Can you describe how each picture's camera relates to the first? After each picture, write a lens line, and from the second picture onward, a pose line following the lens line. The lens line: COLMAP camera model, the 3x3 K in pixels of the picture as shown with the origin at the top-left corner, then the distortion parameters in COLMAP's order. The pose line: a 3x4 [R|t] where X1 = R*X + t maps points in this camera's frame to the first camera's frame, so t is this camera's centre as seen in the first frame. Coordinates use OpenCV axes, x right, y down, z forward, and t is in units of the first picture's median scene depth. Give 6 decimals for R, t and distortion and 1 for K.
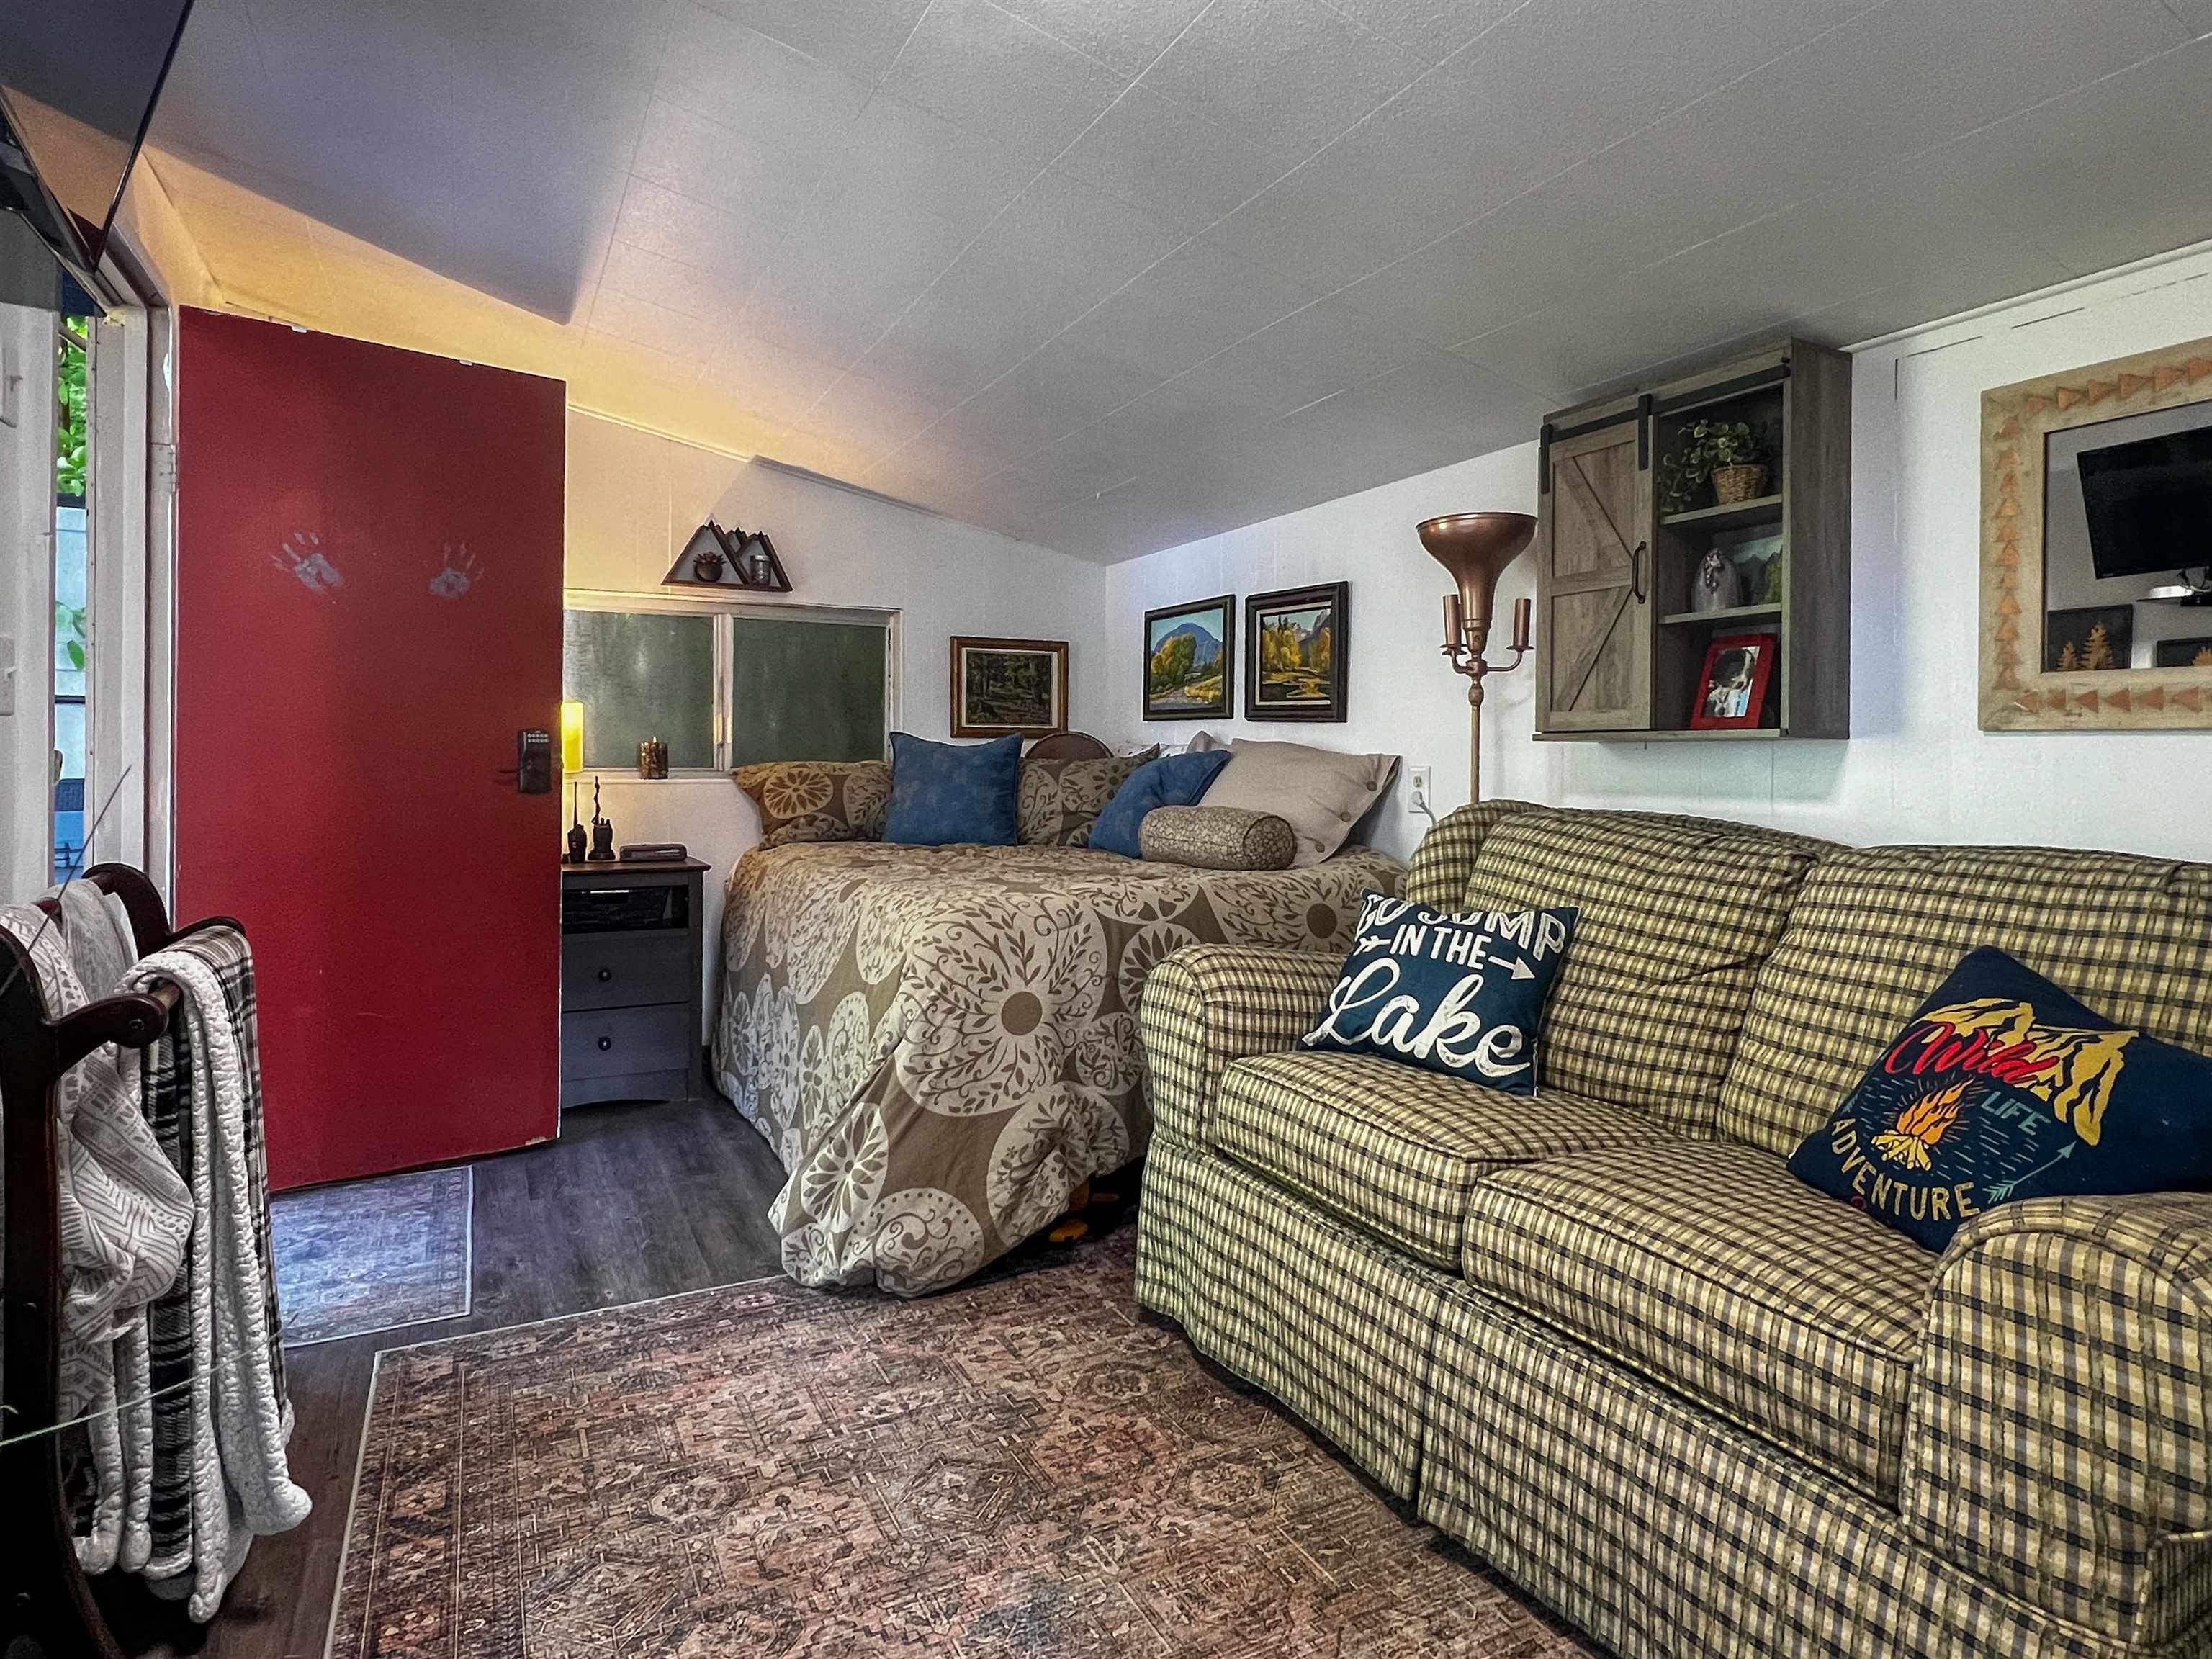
lens RADIAL K [[1203.4, 0, 1106.5], [0, 1203.4, 760.8], [0, 0, 1]] dist [-0.001537, -0.000159]
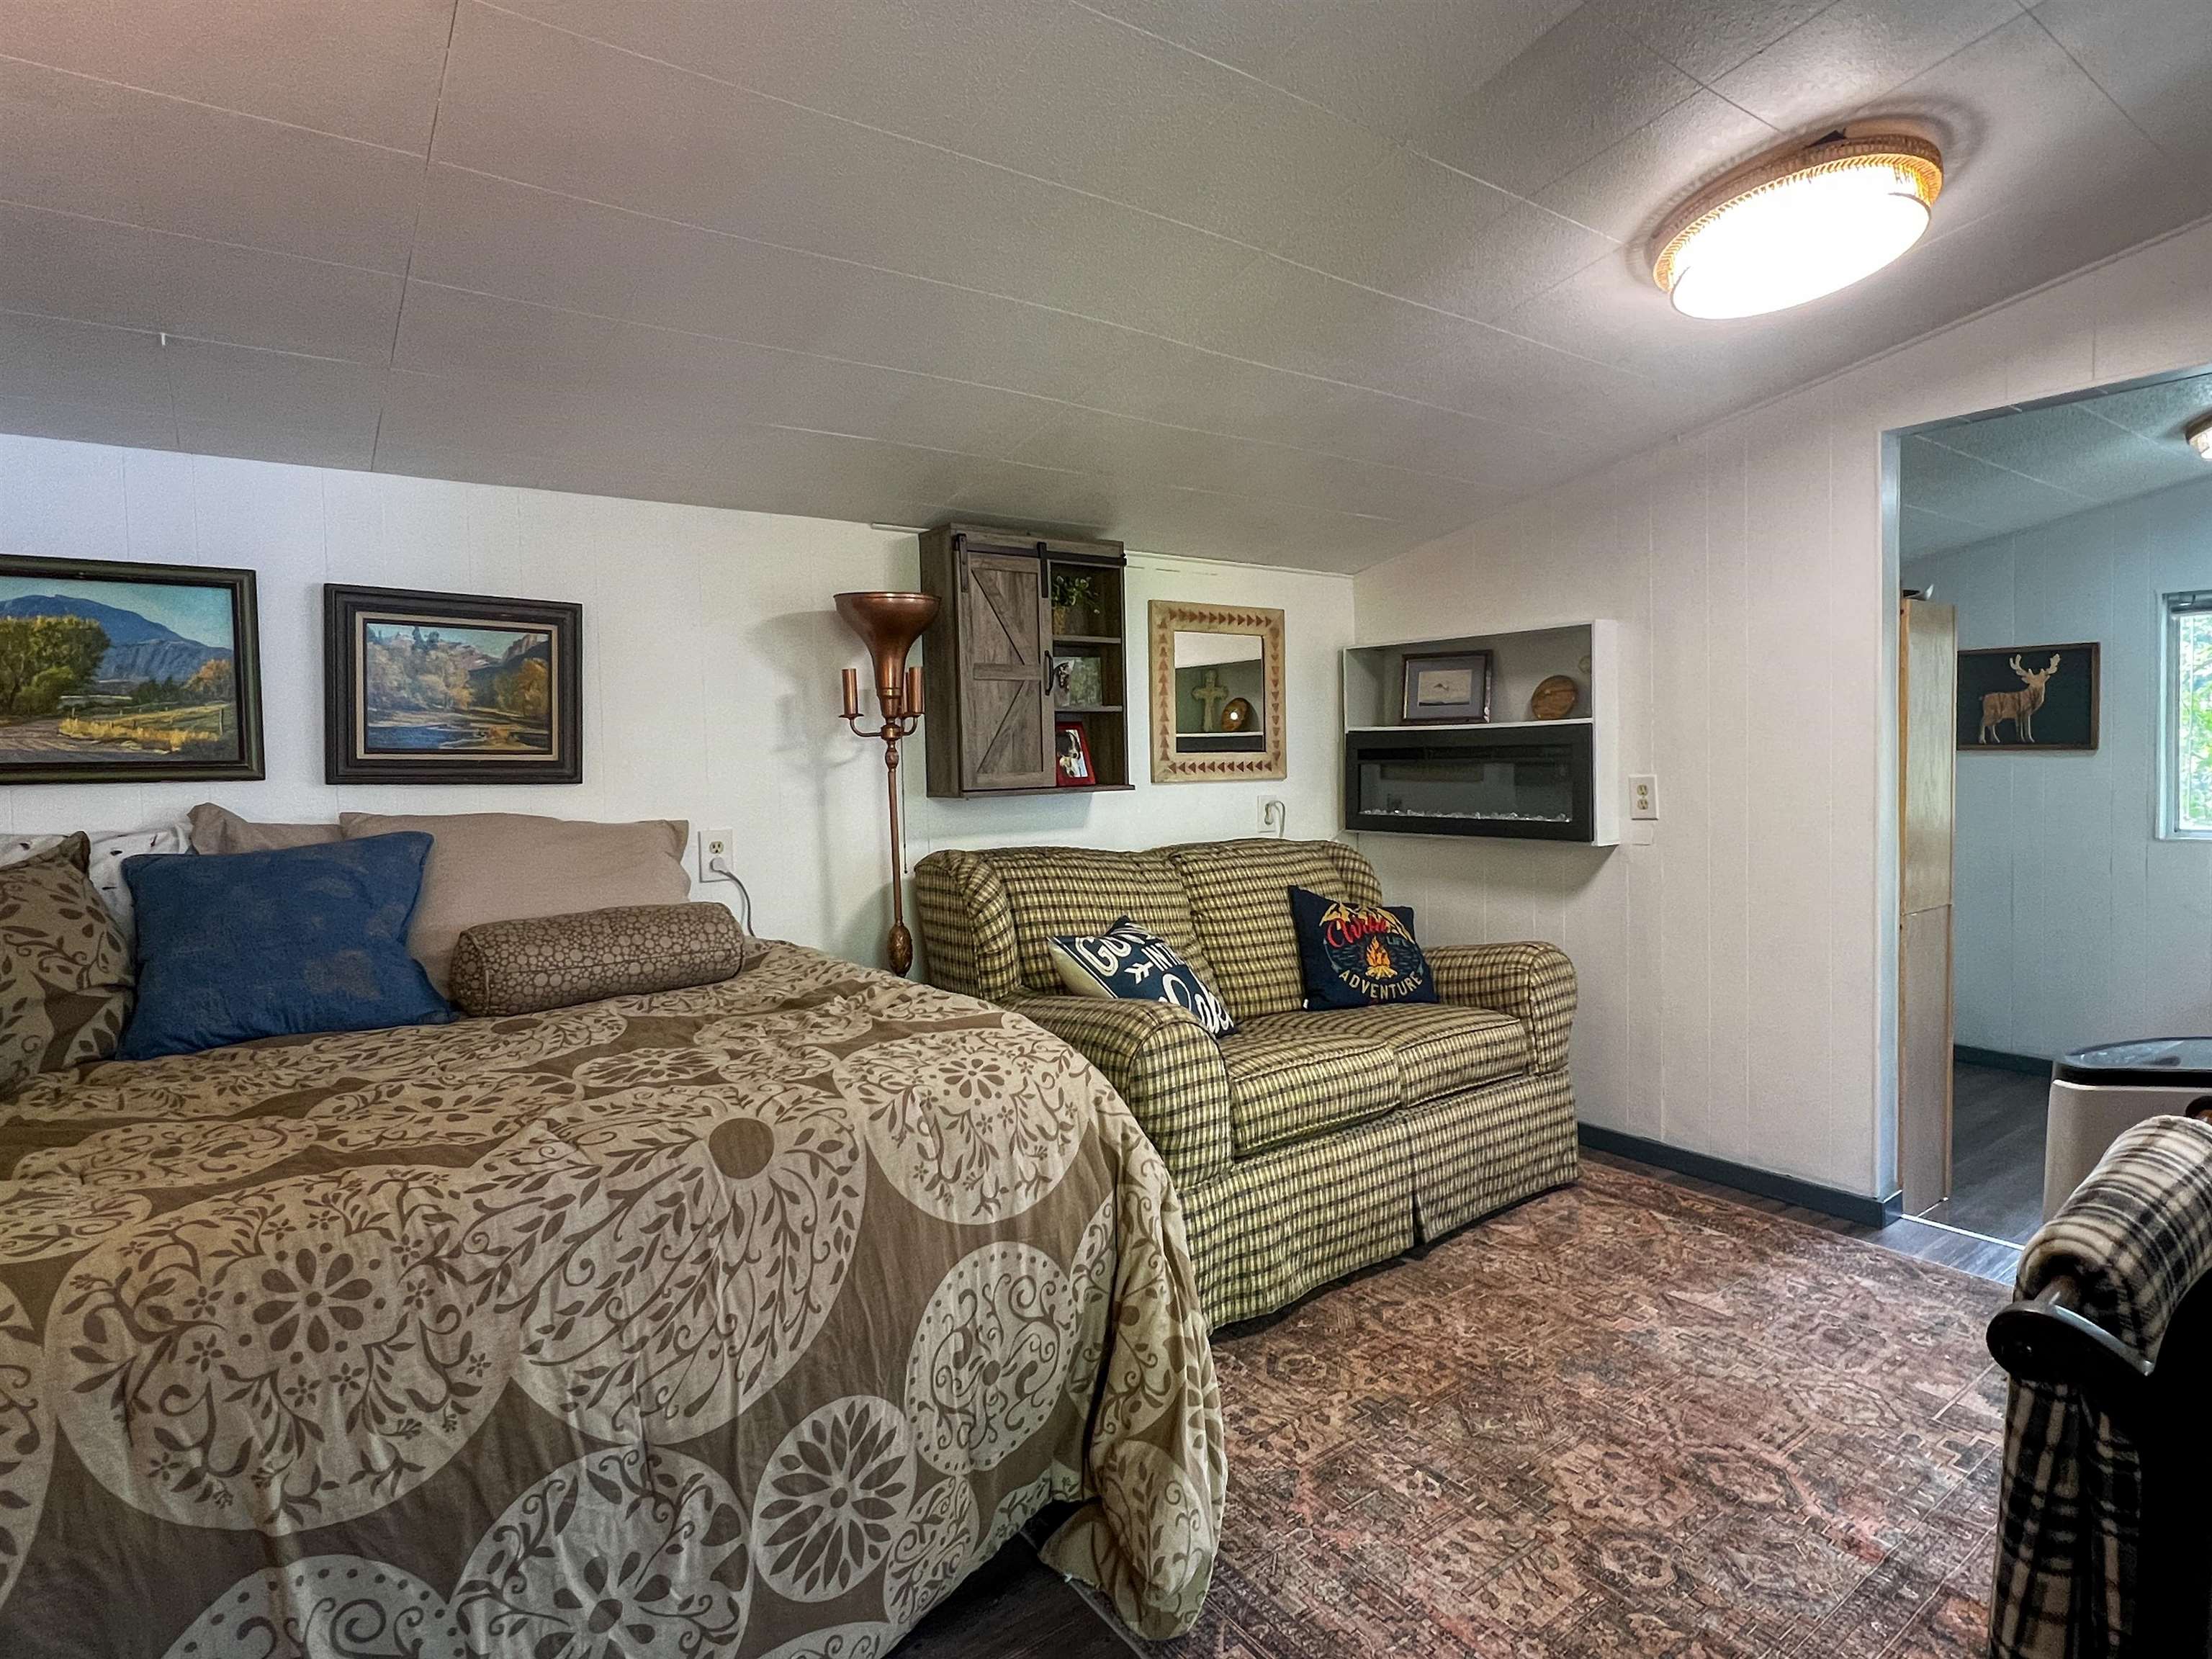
lens RADIAL K [[1176.1, 0, 1105.9], [0, 1176.1, 796.4], [0, 0, 1]] dist [-0.001834, 0.000342]
pose [[-0.145515, -0.046398, 0.988267, -1.032988], [0.020226, 0.998551, 0.049858, -0.093377], [-0.989149, 0.027244, -0.144366, 1.301431]]
